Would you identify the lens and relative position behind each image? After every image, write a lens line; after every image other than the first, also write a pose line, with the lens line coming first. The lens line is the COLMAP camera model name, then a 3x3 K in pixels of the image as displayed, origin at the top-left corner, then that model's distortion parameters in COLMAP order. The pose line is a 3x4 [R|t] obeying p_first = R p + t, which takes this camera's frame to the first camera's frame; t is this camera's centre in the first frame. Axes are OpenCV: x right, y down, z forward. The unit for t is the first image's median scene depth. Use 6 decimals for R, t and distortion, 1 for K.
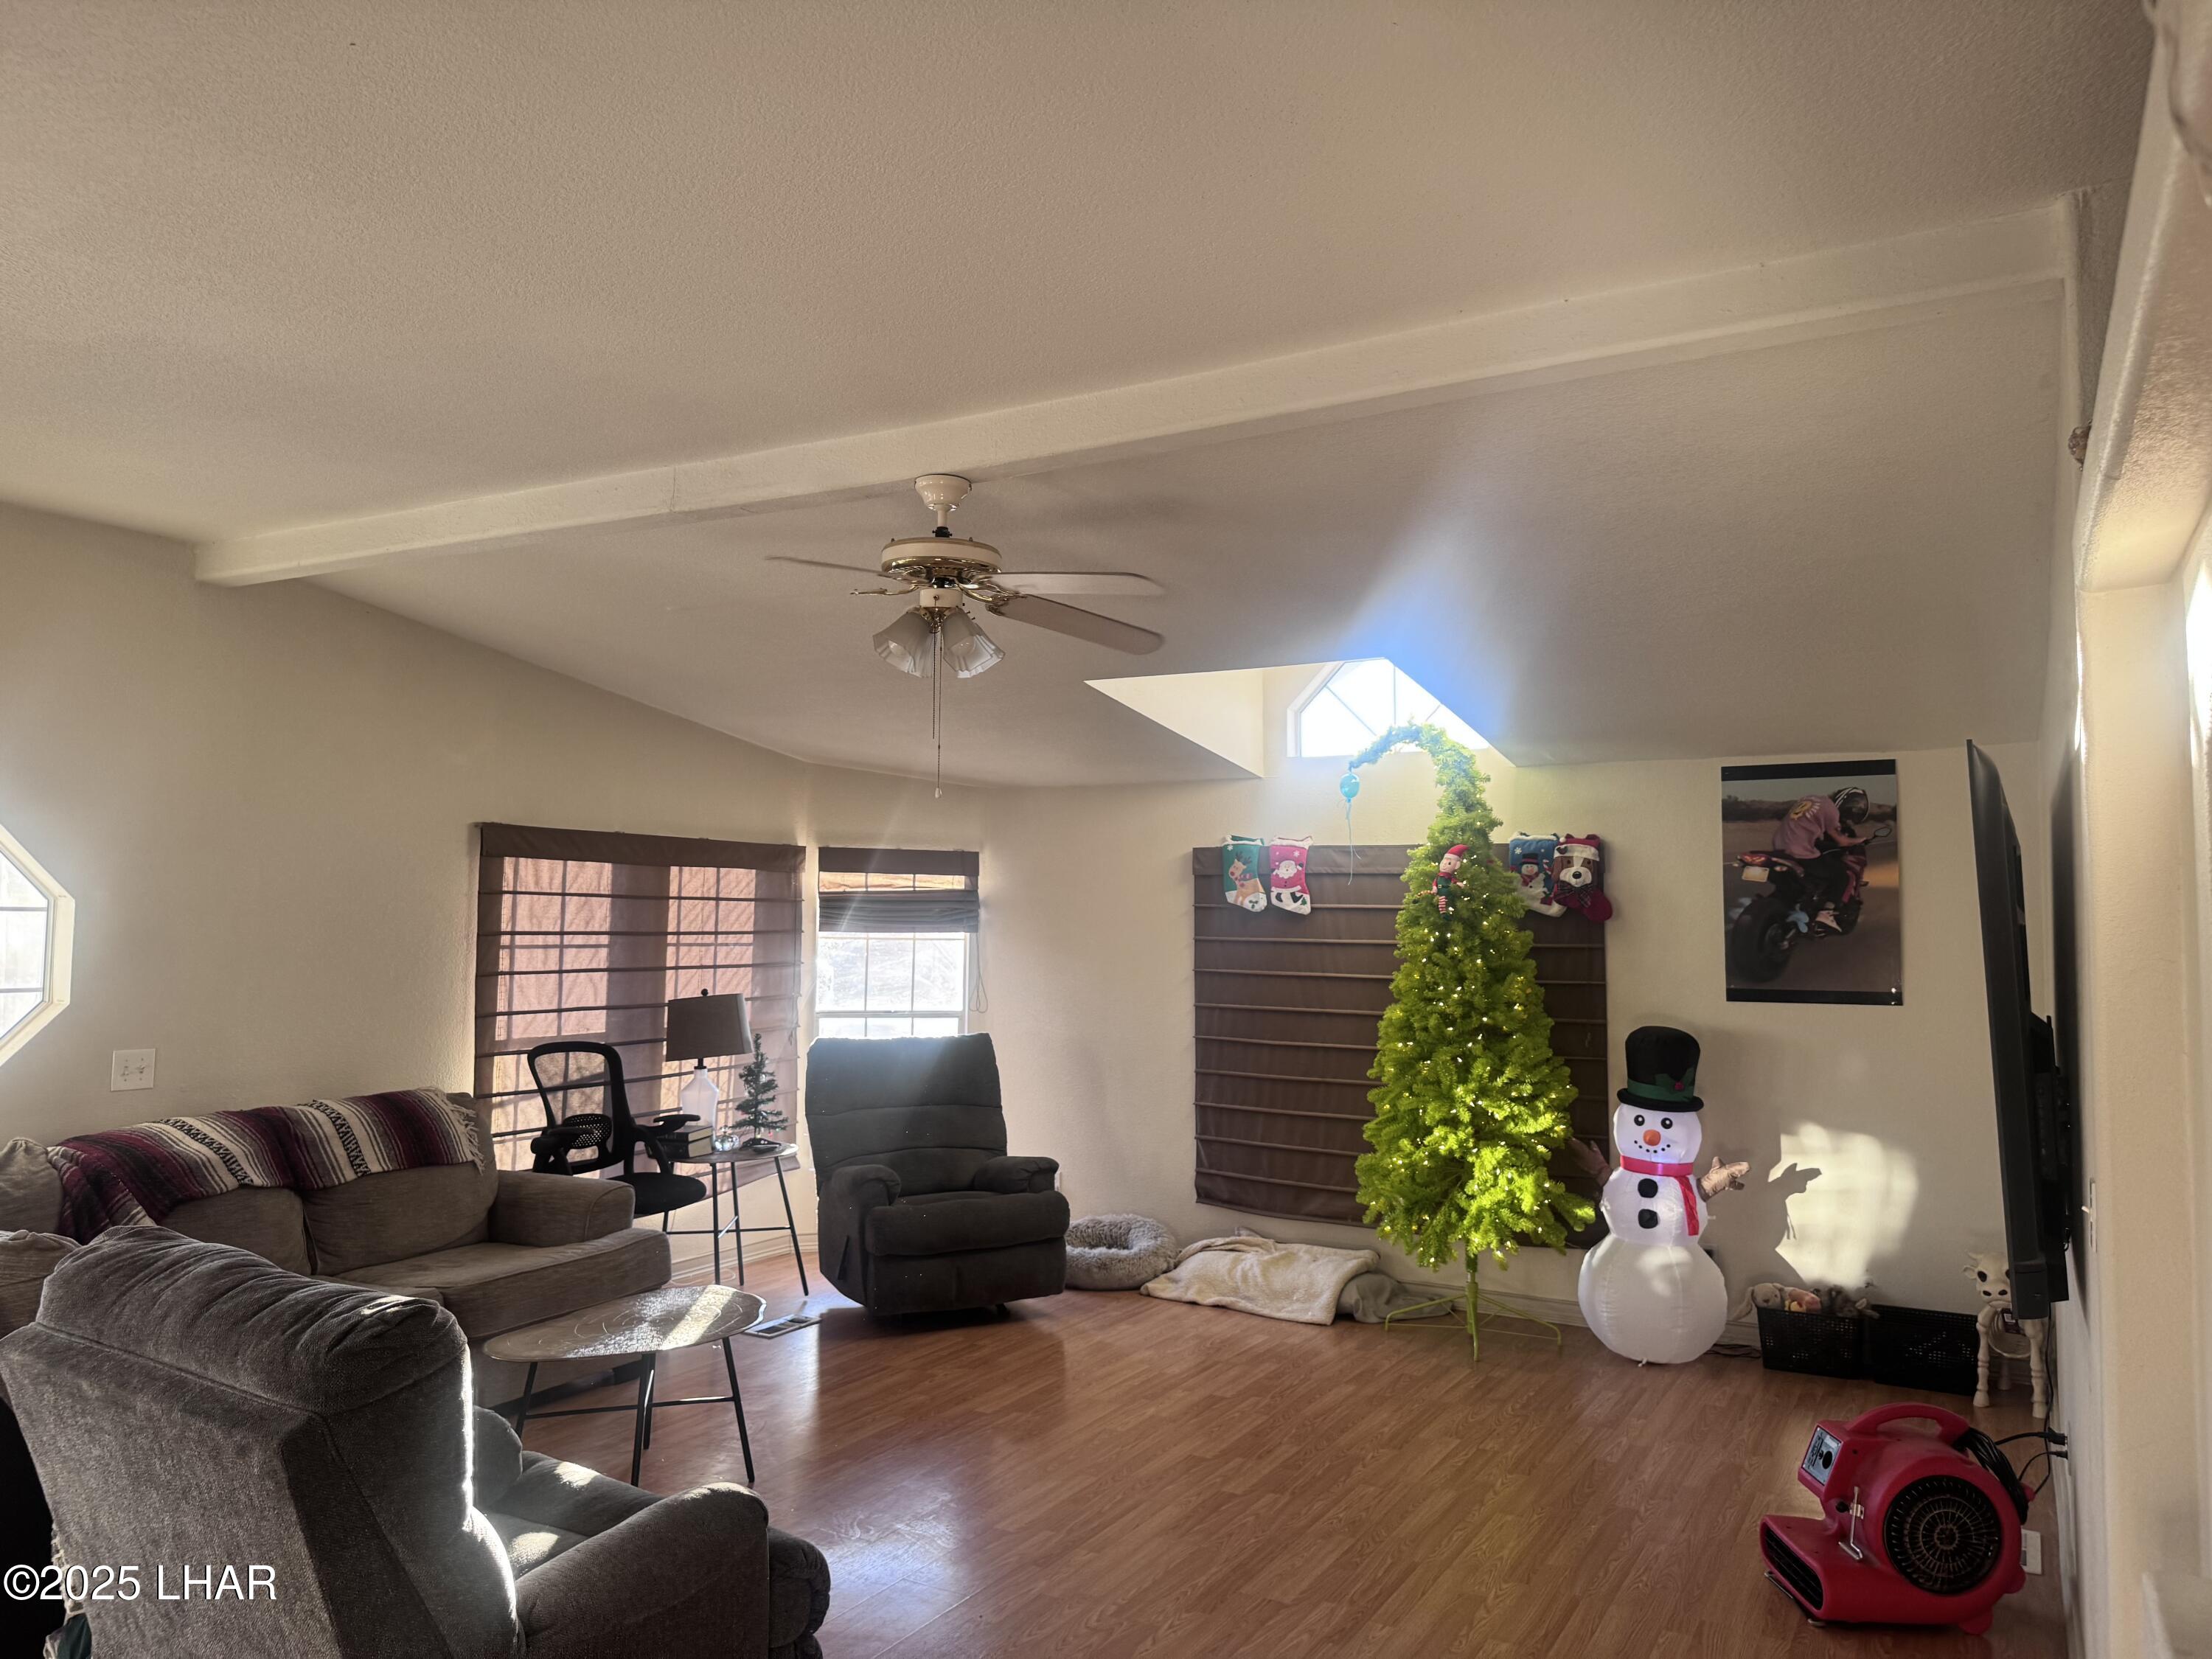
lens RADIAL K [[1559.5, 0, 1128.1], [0, 1559.5, 812.0], [0, 0, 1]] dist [0.053892, -0.064368]
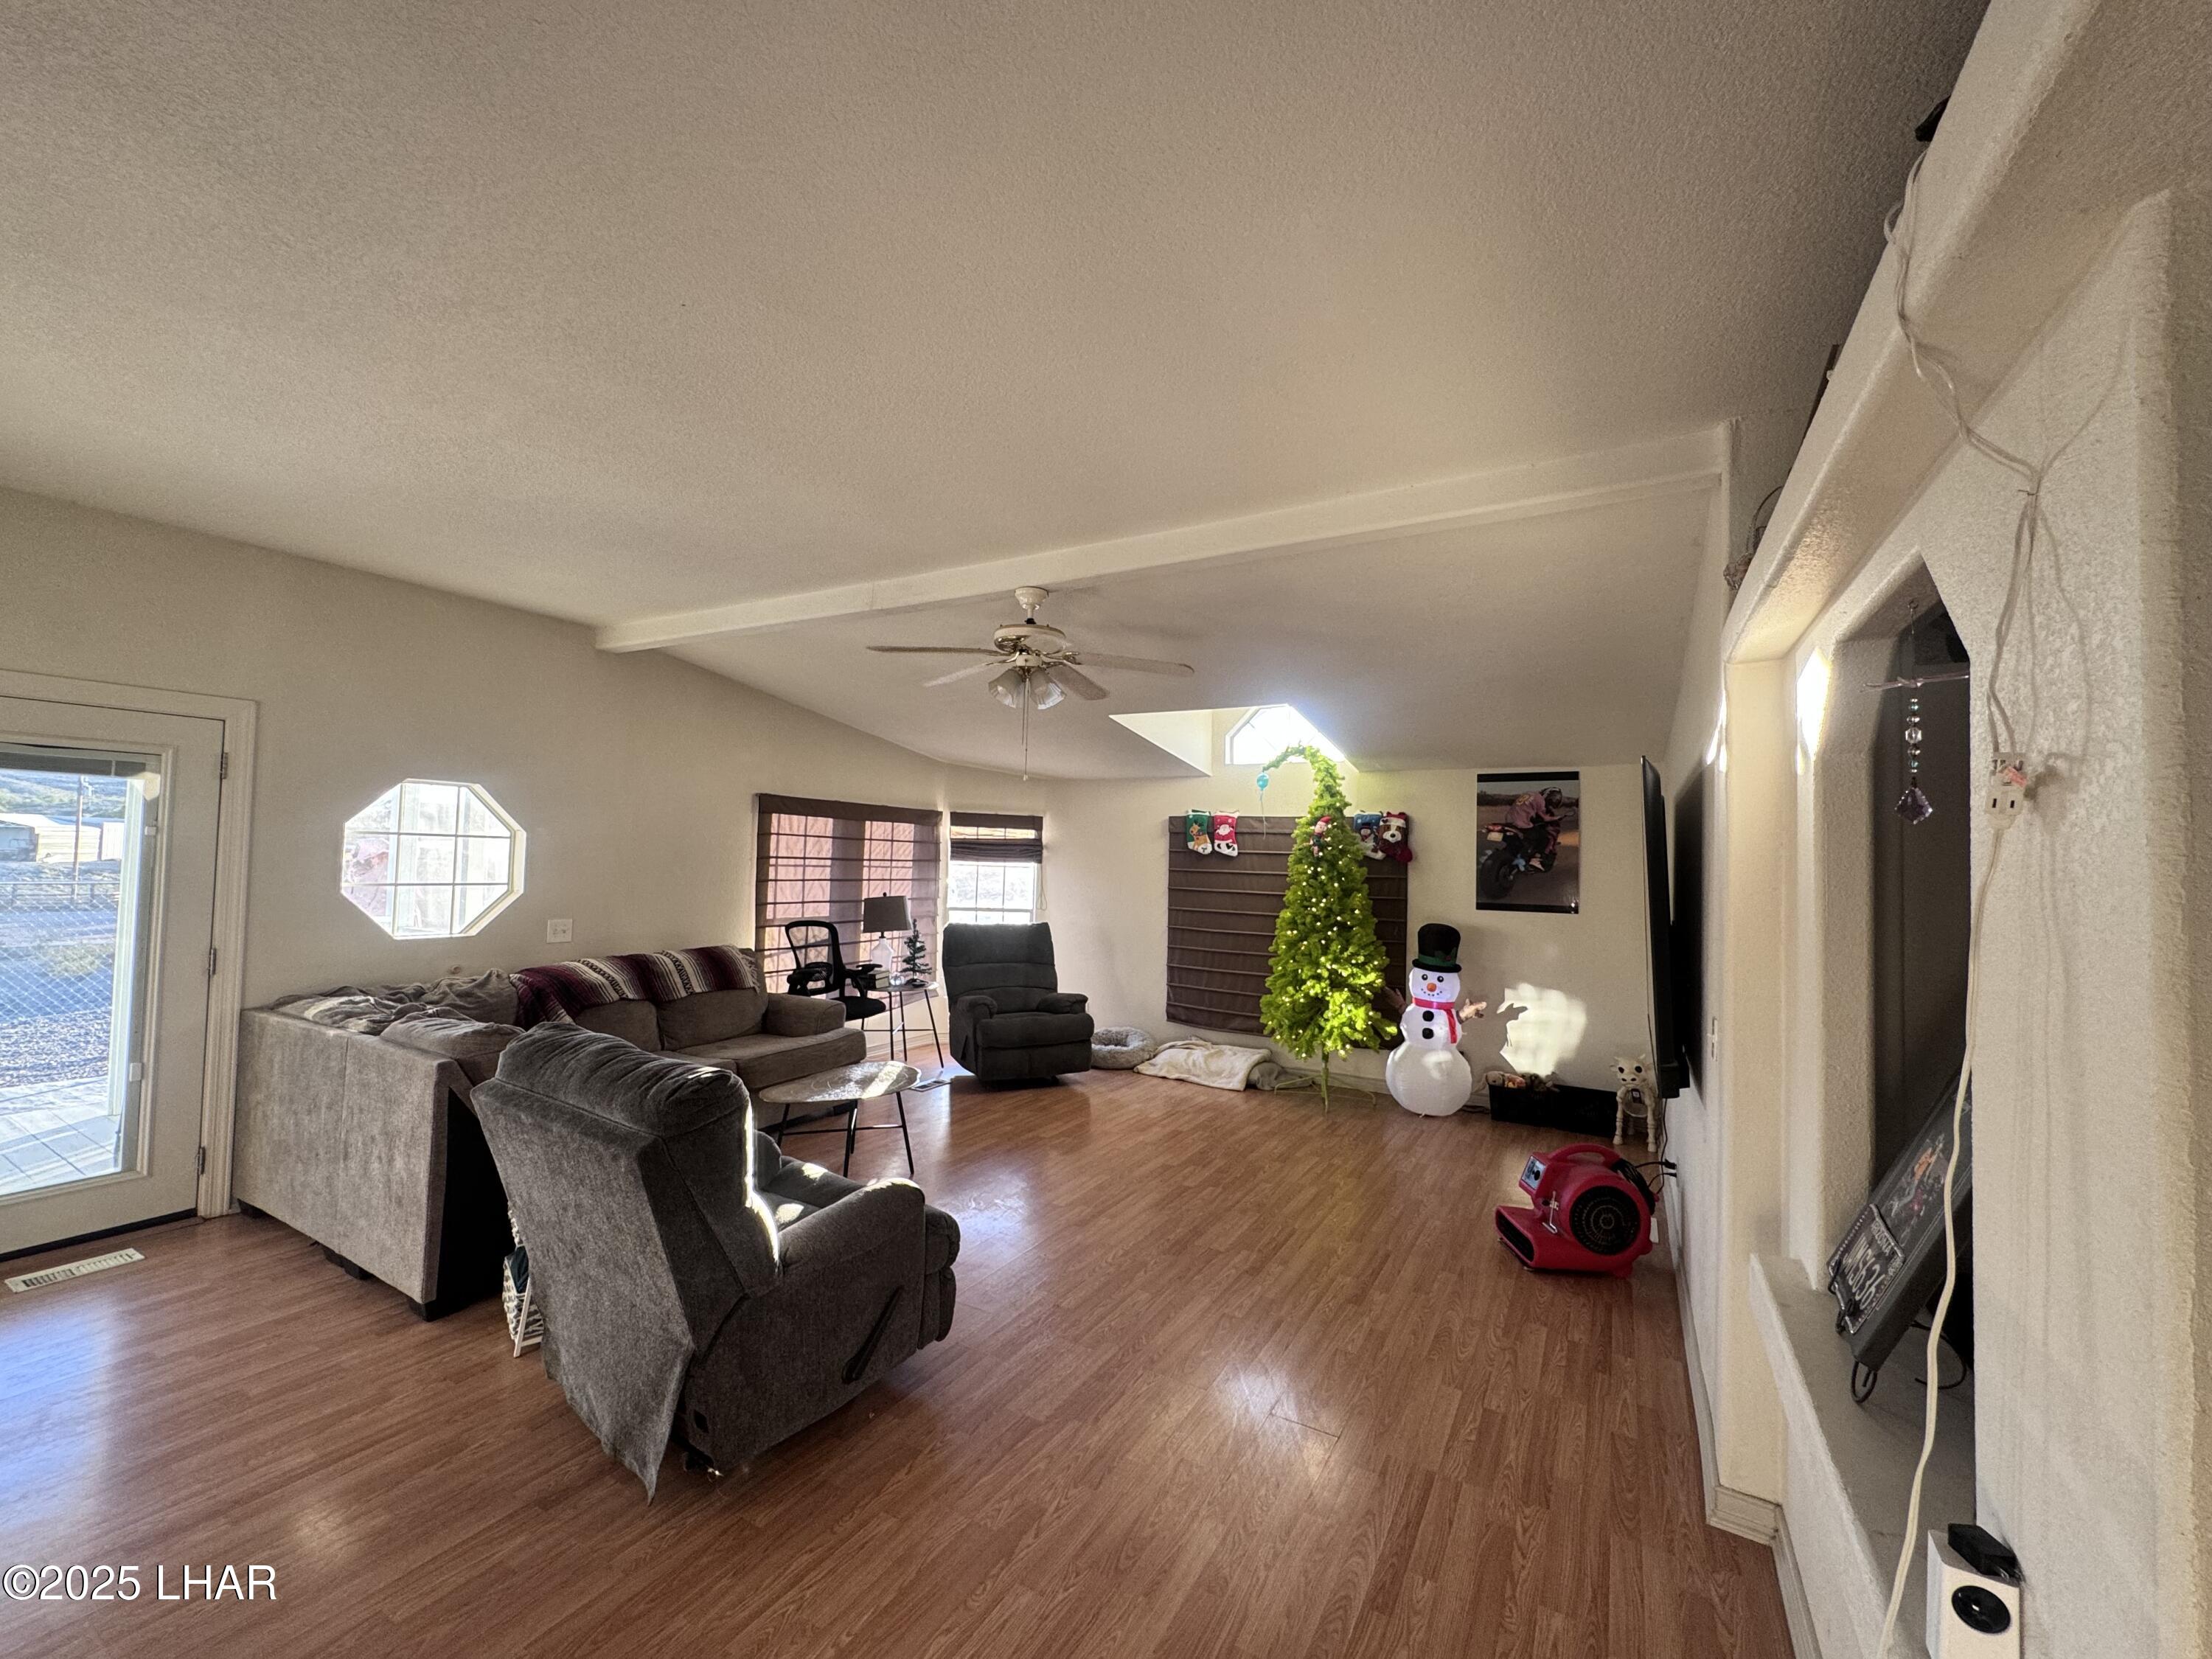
lens RADIAL K [[886.8, 0, 1111.8], [0, 886.8, 829.1], [0, 0, 1]] dist [-0.006605, 0.001253]
pose [[0.999768, 0.017837, -0.012086, -0.011691], [-0.017408, 0.999246, 0.034717, 0.006009], [0.012696, -0.034498, 0.999324, 0.031438]]
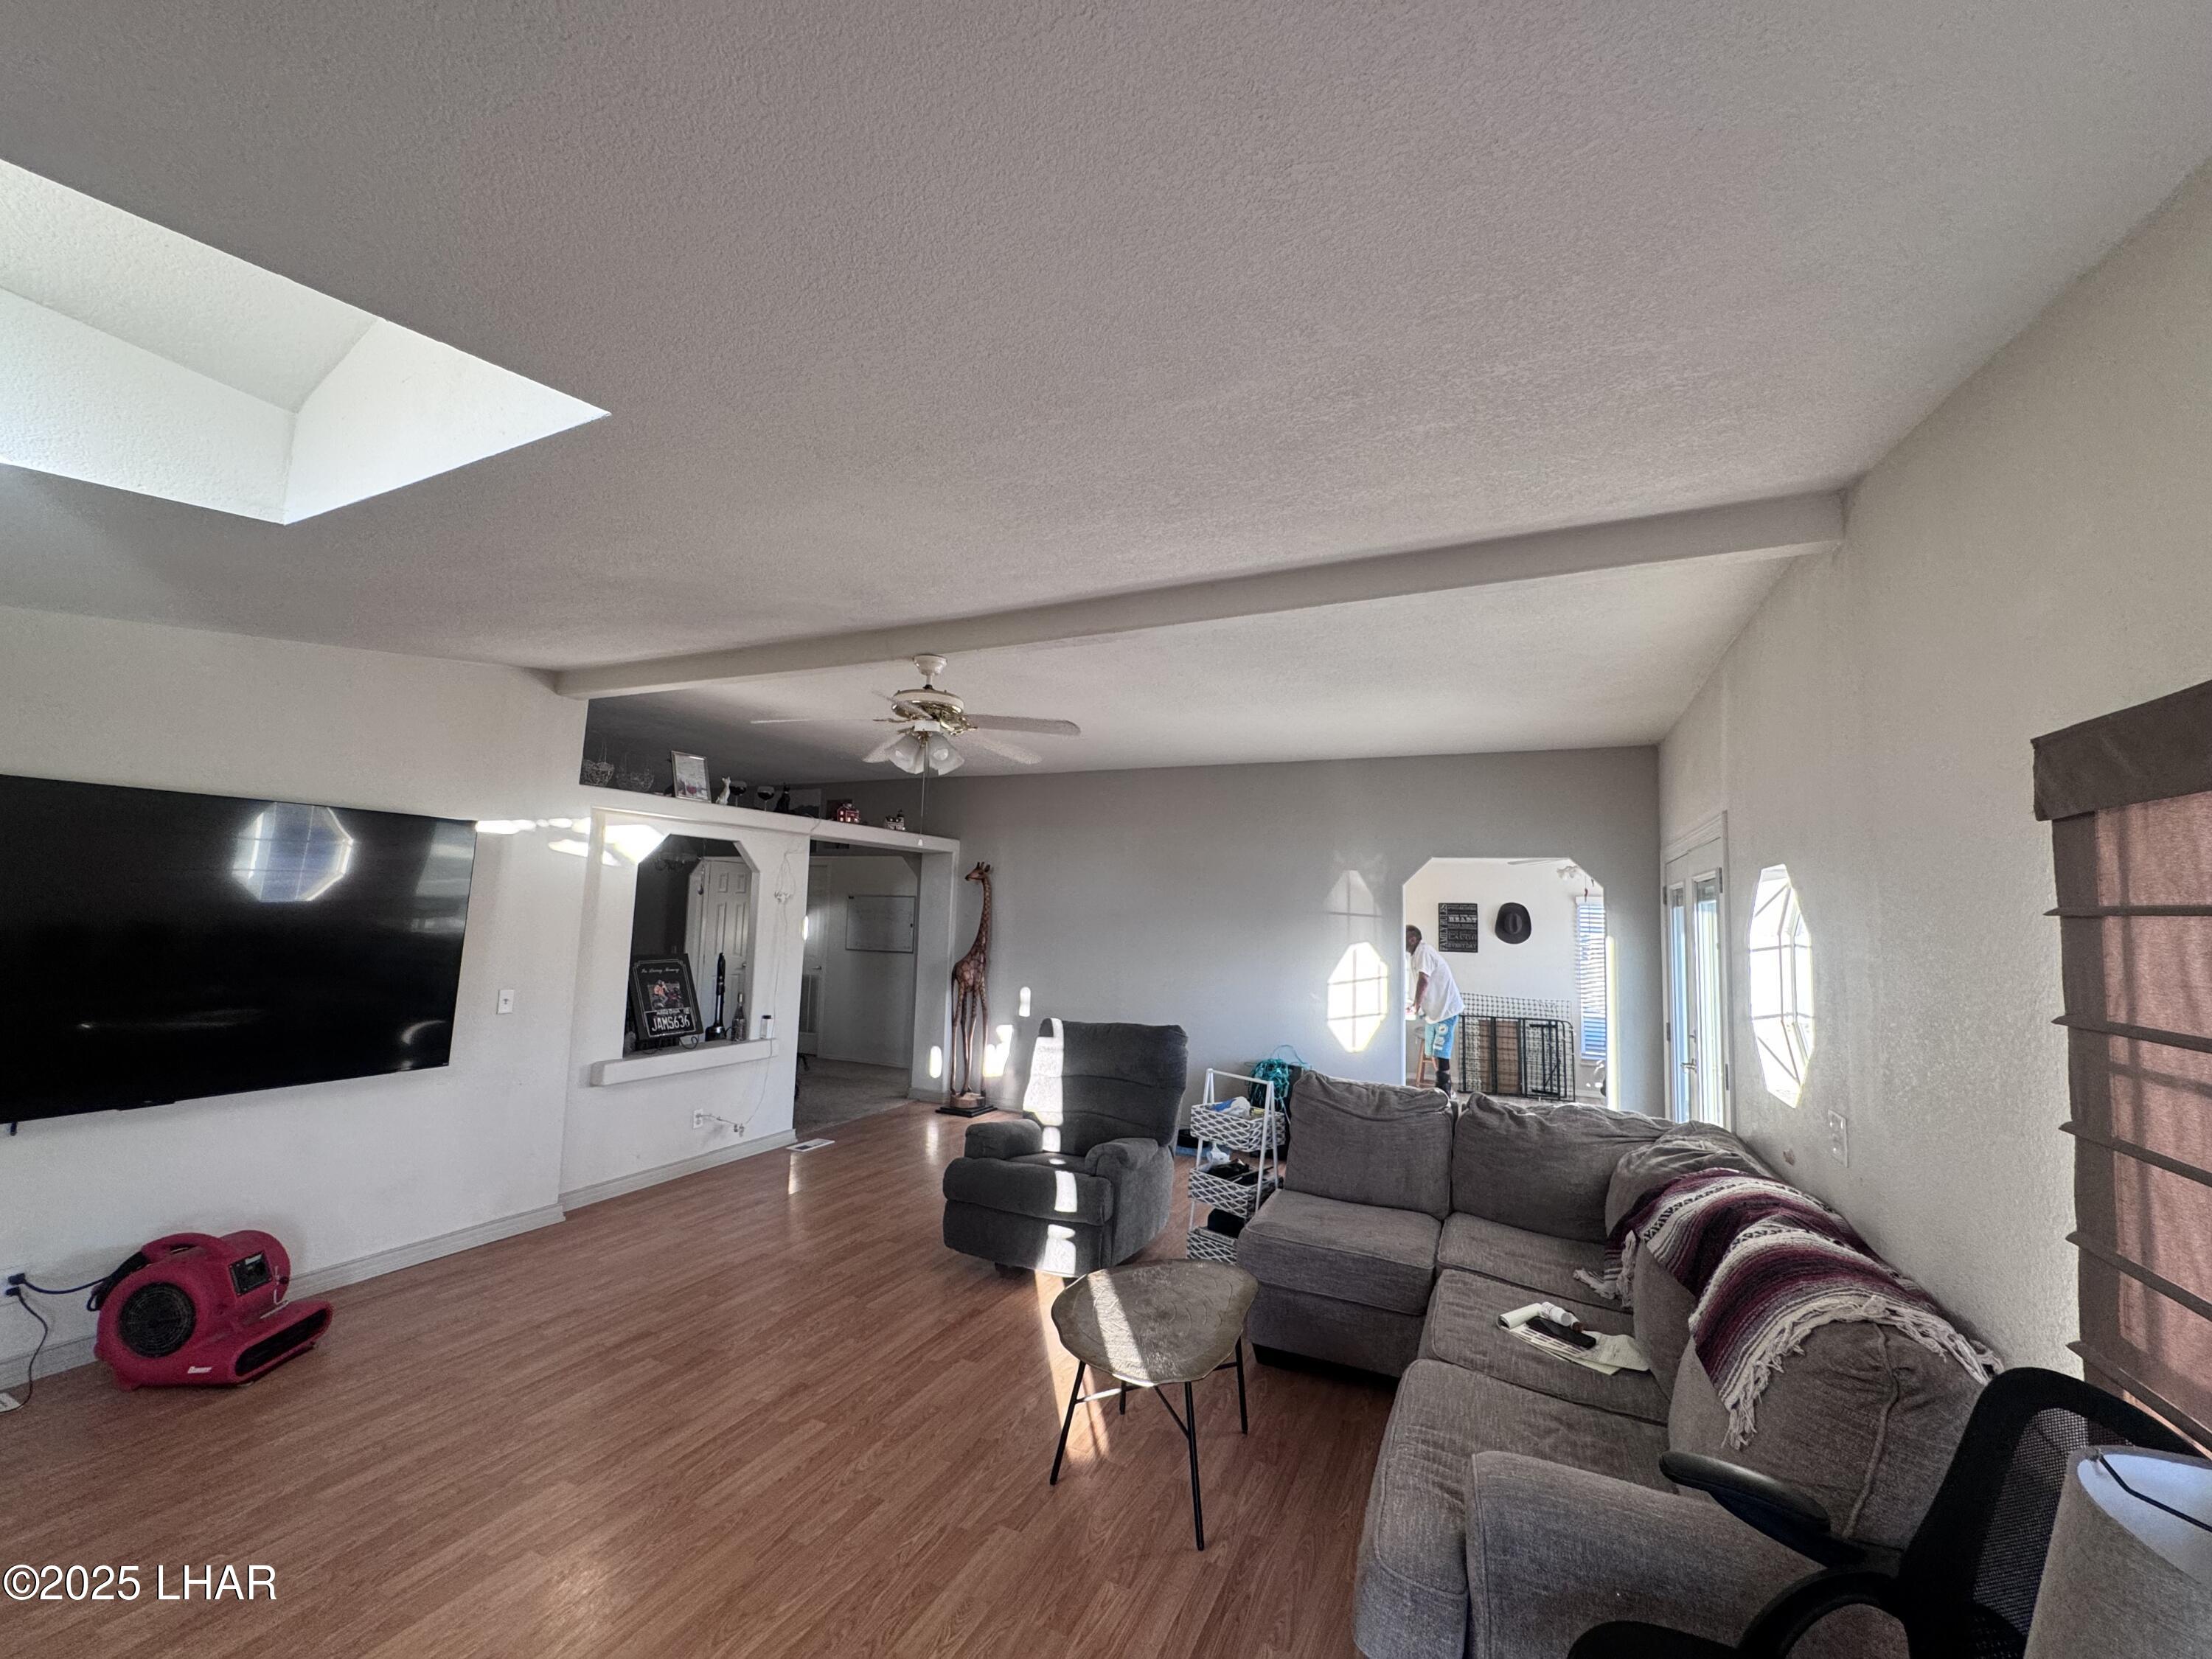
lens RADIAL K [[886.8, 0, 1100.7], [0, 886.8, 838.4], [0, 0, 1]] dist [-0.006605, 0.001253]
pose [[-0.996980, -0.053934, -0.055868, -0.184805], [-0.044222, 0.985725, -0.162451, 0.090493], [0.063832, -0.159490, -0.985134, 1.391024]]
